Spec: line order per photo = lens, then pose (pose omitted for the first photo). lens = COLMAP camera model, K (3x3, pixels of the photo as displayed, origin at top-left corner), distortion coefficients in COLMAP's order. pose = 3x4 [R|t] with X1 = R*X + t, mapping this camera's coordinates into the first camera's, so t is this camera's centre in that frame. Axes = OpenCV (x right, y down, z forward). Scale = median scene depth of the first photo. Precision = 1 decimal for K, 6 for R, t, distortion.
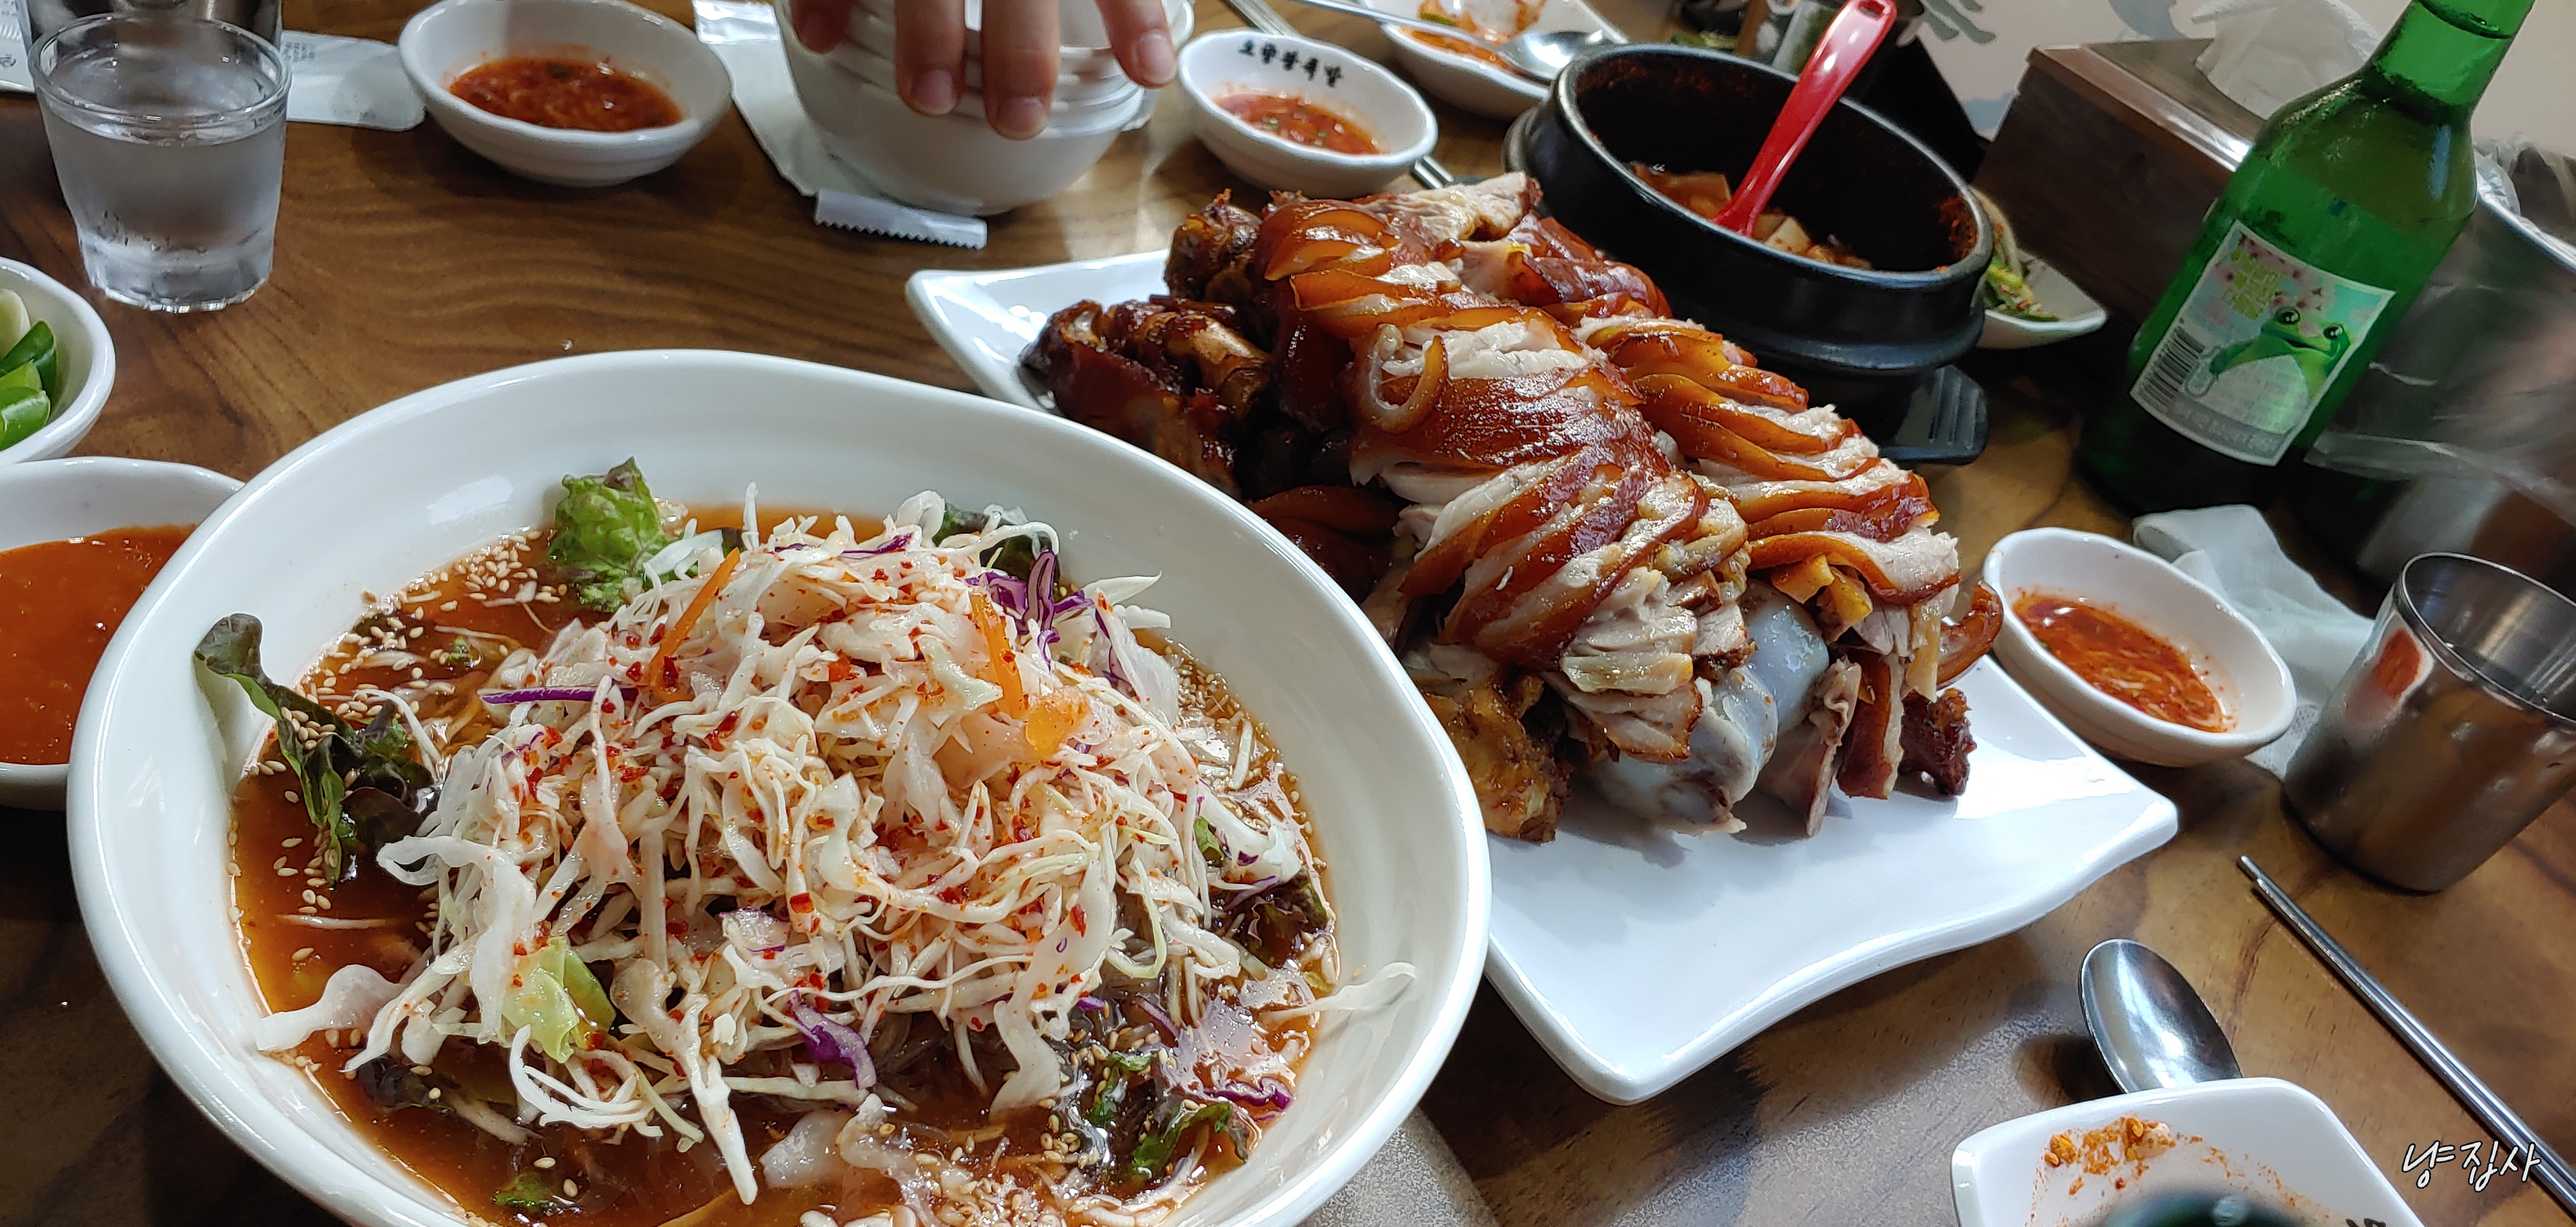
lens RADIAL K [[2033.7, 0, 1288.0], [0, 2033.7, 613.5], [0, 0, 1]] dist [0.008472, -0.090734]
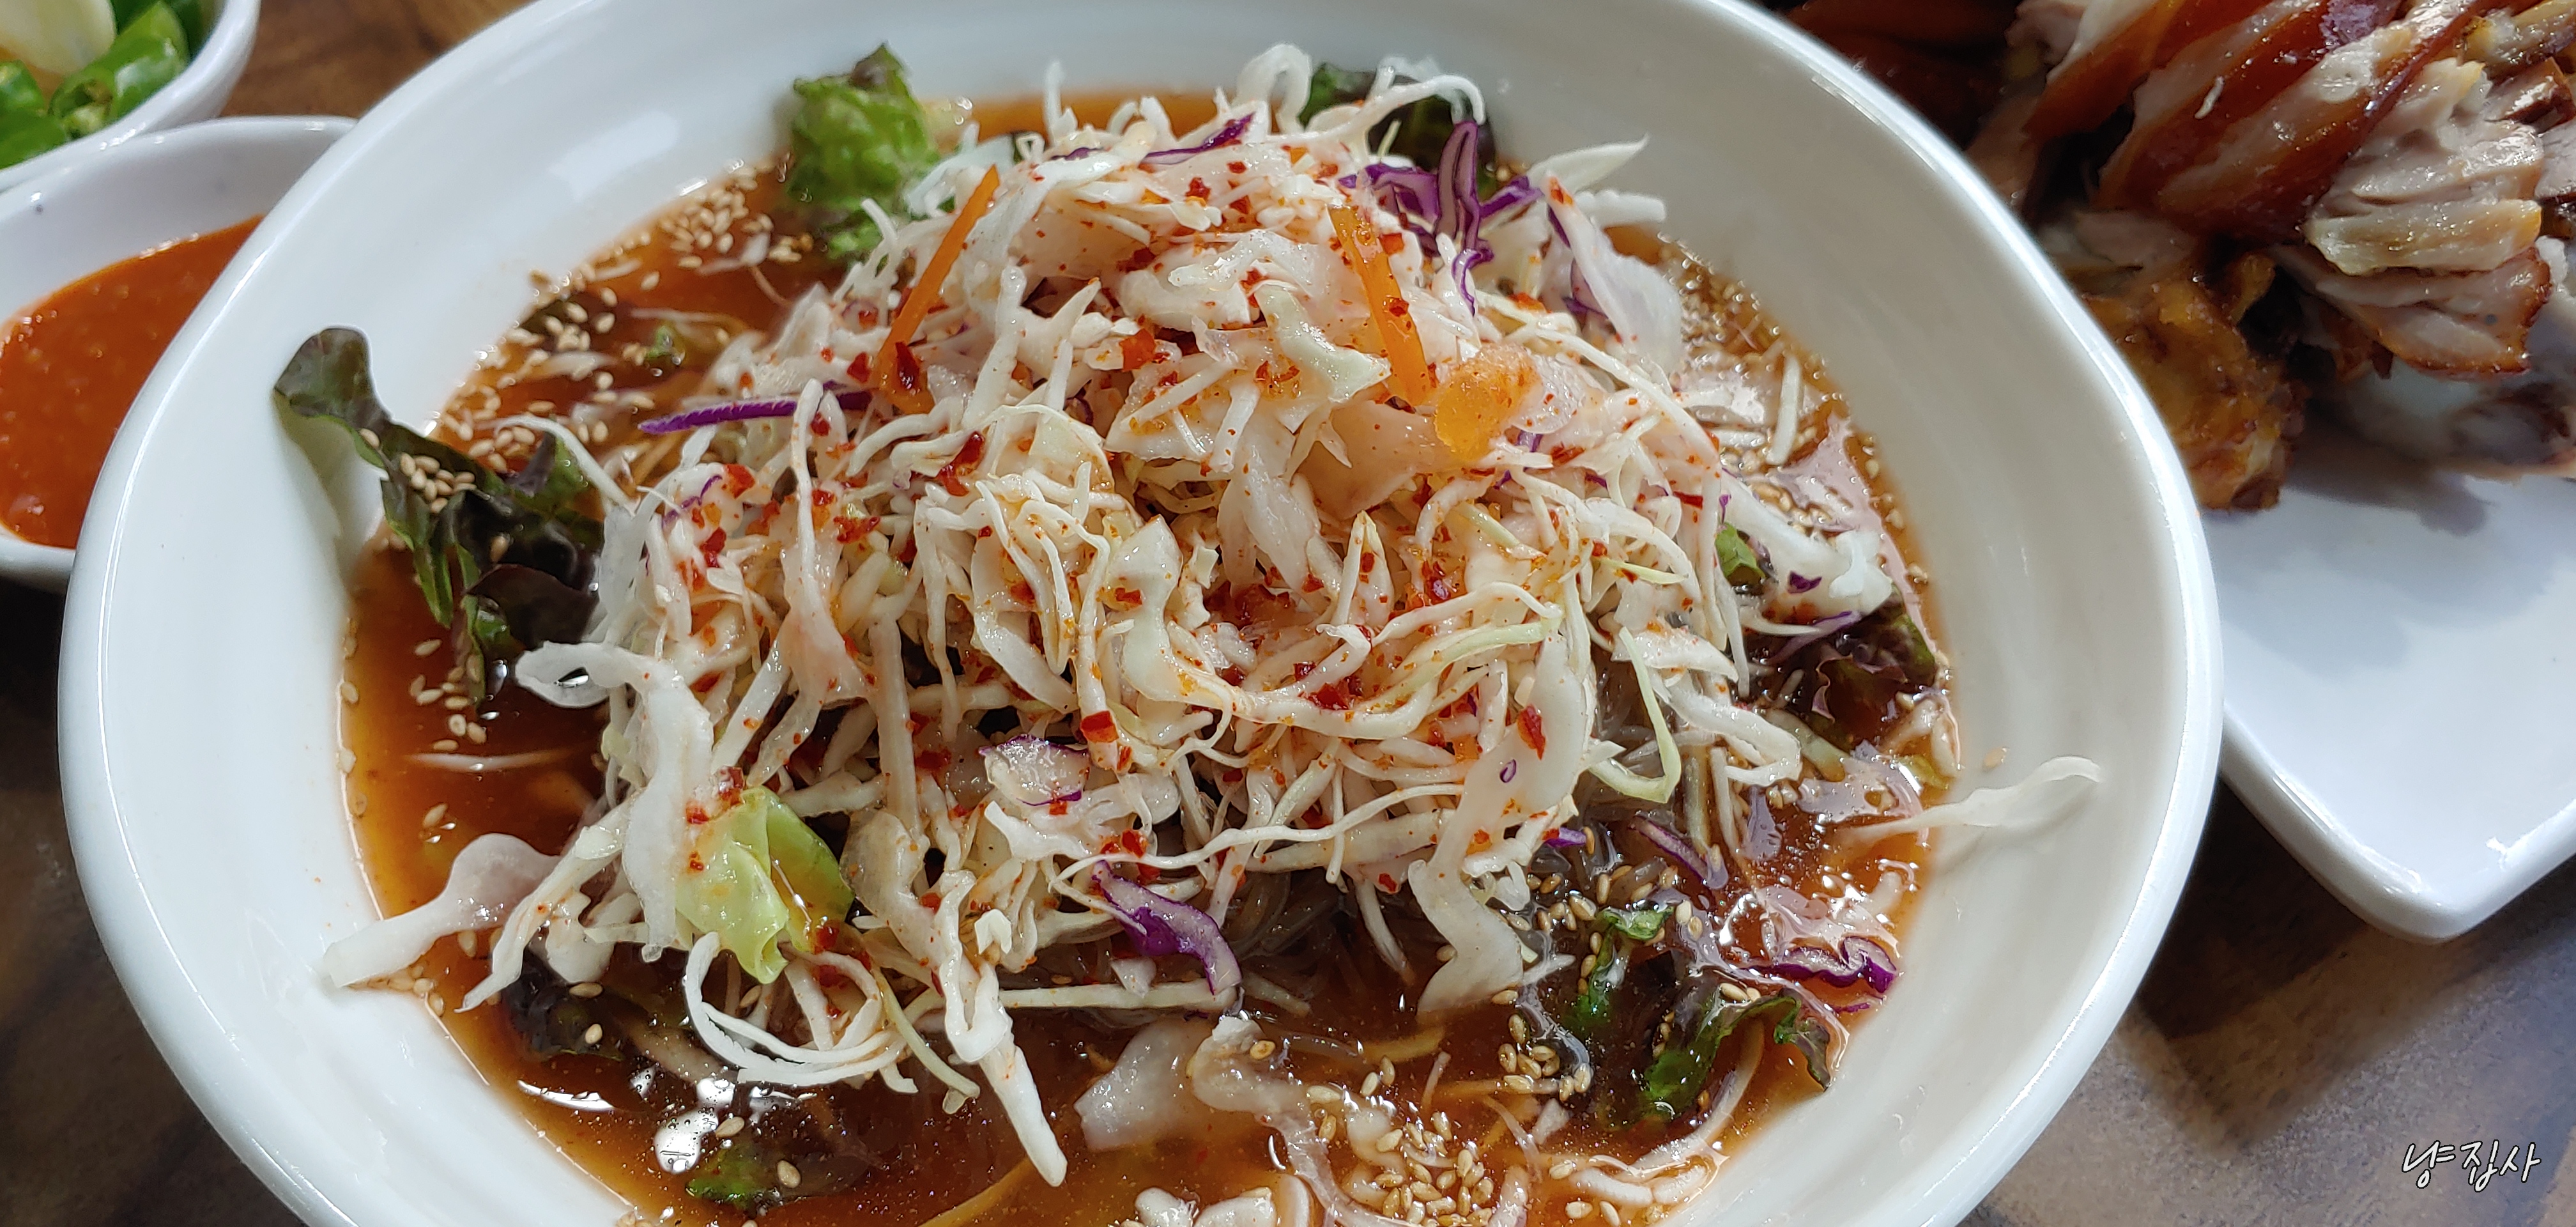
lens RADIAL K [[2033.7, 0, 1288.0], [0, 2033.7, 613.5], [0, 0, 1]] dist [0.008472, -0.090734]
pose [[0.967157, -0.034890, -0.251773, -0.017031], [0.087725, 0.975489, 0.201806, -0.015376], [0.238560, -0.217265, 0.946512, 0.380288]]
